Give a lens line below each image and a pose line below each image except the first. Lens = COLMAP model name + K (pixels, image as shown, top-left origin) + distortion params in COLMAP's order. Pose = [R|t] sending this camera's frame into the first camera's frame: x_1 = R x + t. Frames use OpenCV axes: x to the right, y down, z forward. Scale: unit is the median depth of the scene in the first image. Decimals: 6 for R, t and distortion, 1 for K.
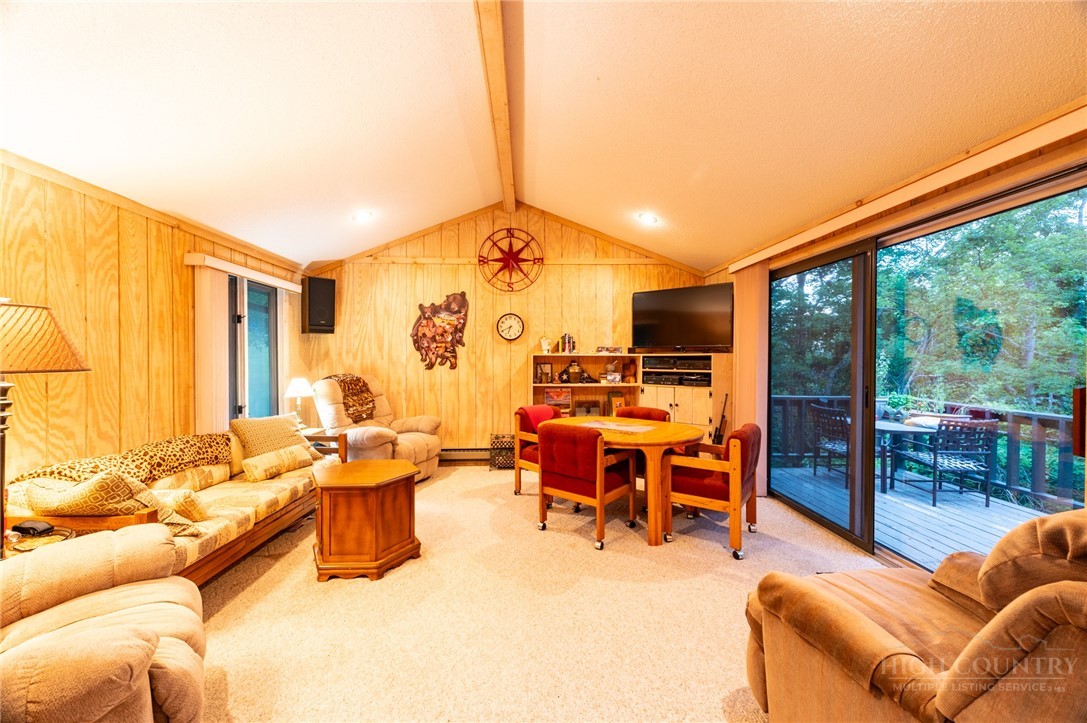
lens RADIAL K [[430.9, 0, 546.3], [0, 430.9, 358.0], [0, 0, 1]] dist [0.000500, -0.000230]
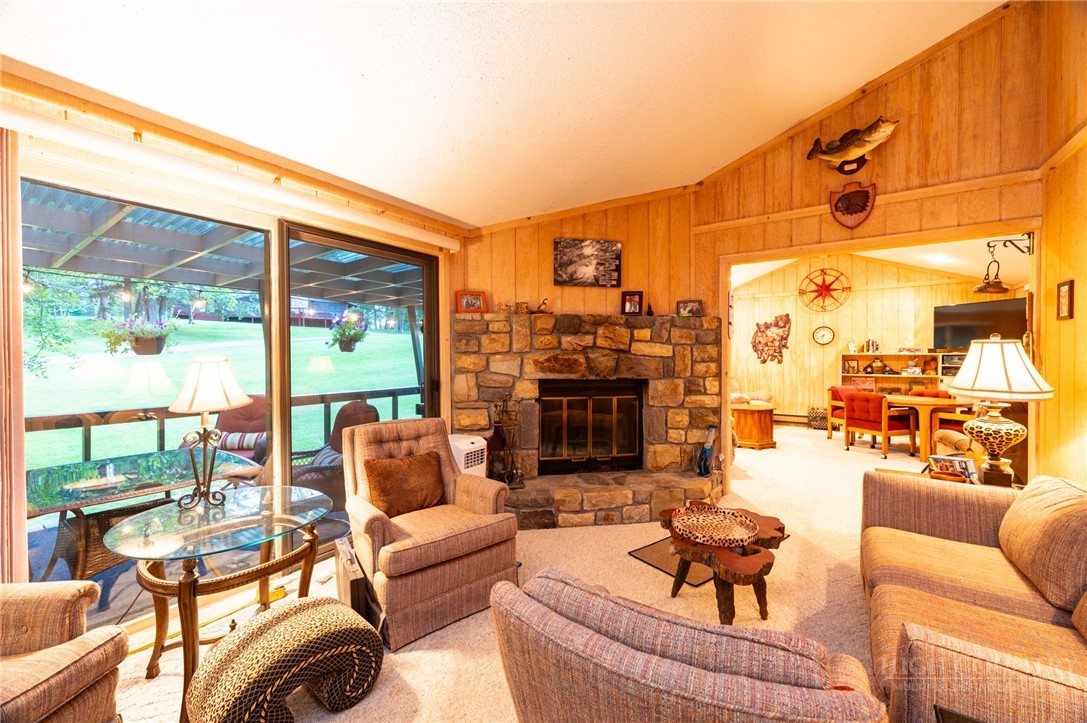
lens RADIAL K [[430.9, 0, 545.5], [0, 430.9, 358.1], [0, 0, 1]] dist [0.000500, -0.000230]
pose [[0.801627, 0.001401, -0.597823, 0.036651], [-0.003135, 0.999993, -0.001860, 0.011521], [0.597817, 0.003365, 0.801626, -0.766538]]
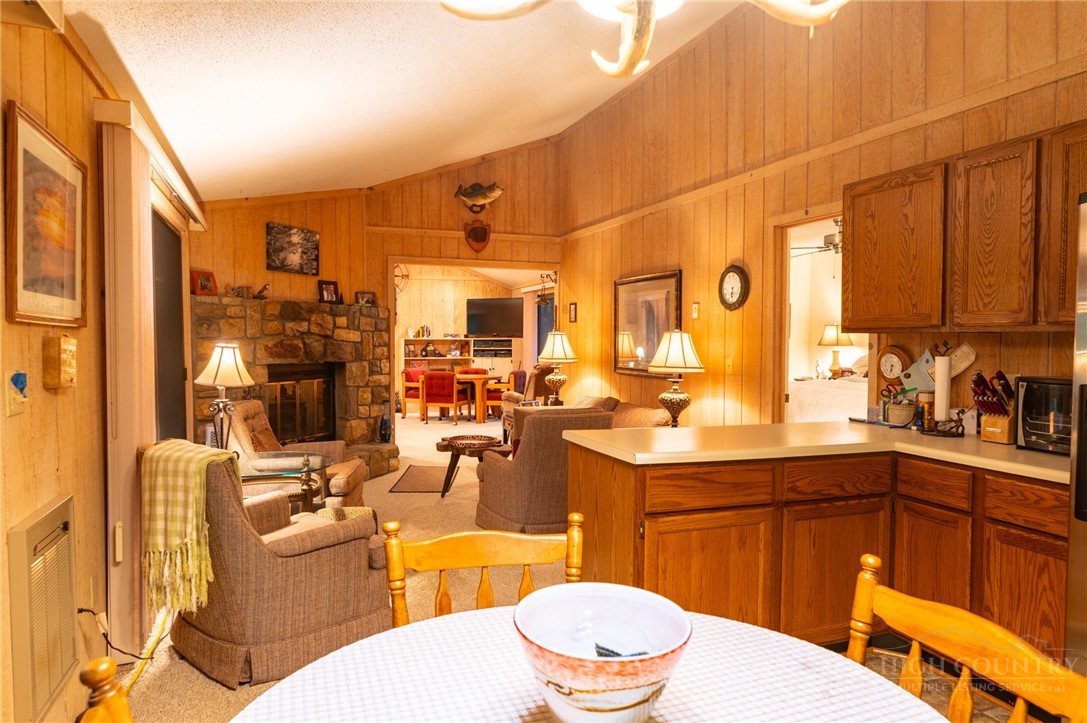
lens RADIAL K [[676.8, 0, 545.5], [0, 676.8, 356.1], [0, 0, 1]] dist [0.001365, 0.000026]
pose [[0.946488, -0.008524, 0.322625, -0.323208], [0.002967, 0.999839, 0.017711, 0.012563], [-0.322724, -0.015806, 0.946361, -1.417268]]
